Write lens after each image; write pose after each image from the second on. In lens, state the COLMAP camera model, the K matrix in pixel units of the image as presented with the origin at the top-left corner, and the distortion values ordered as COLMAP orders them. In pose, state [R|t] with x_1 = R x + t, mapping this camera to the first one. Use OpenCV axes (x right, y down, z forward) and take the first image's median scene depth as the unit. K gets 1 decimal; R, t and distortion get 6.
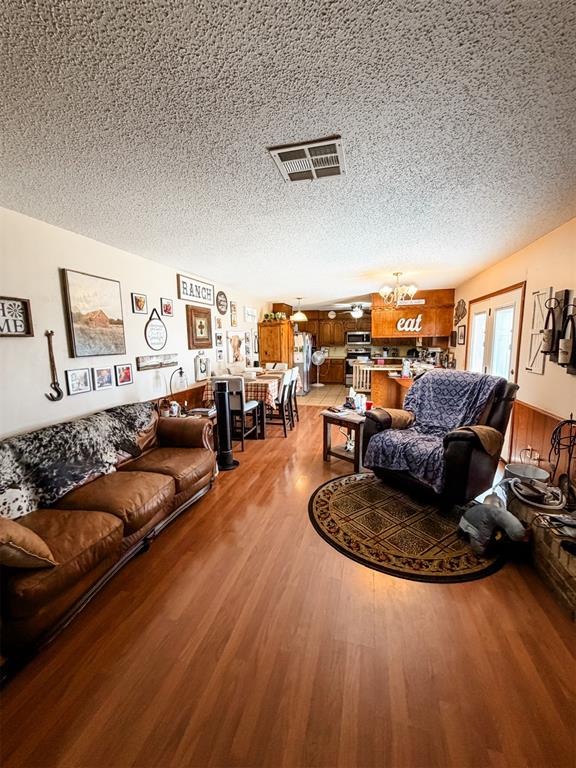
lens RADIAL K [[309.8, 0, 288.7], [0, 309.8, 380.9], [0, 0, 1]] dist [0.002008, -0.000126]
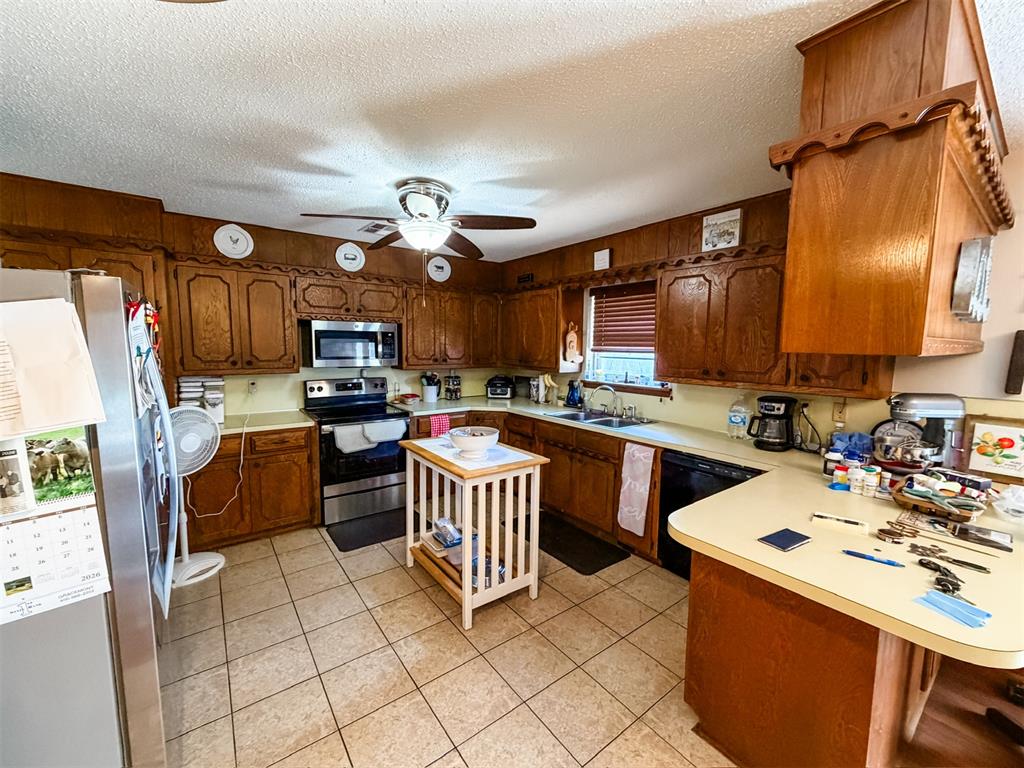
lens RADIAL K [[413.0, 0, 511.0], [0, 413.0, 386.3], [0, 0, 1]] dist [0.002008, -0.000126]
pose [[0.621183, -0.060944, 0.781292, 0.020514], [0.085956, 0.996255, 0.009370, -0.092134], [-0.778937, 0.061336, 0.624095, 0.661888]]
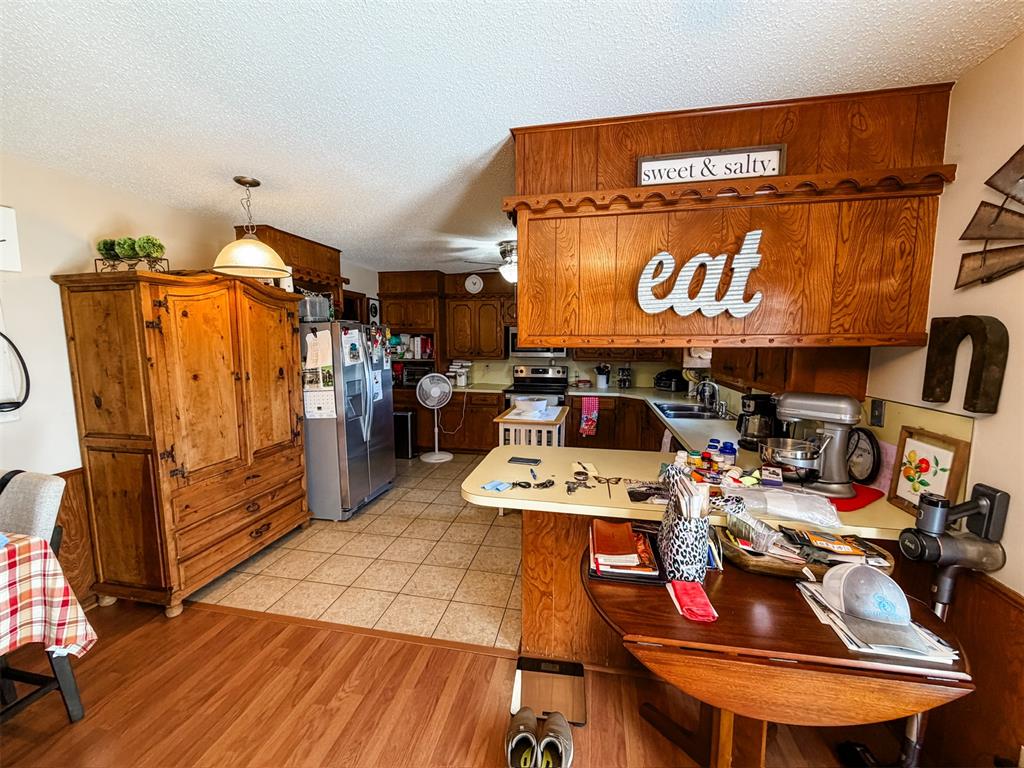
lens RADIAL K [[413.0, 0, 512.5], [0, 413.0, 390.6], [0, 0, 1]] dist [0.002008, -0.000126]
pose [[0.997956, 0.007170, 0.063496, 0.158316], [-0.006451, 0.999913, -0.011520, -0.067976], [-0.063573, 0.011087, 0.997916, 0.461461]]
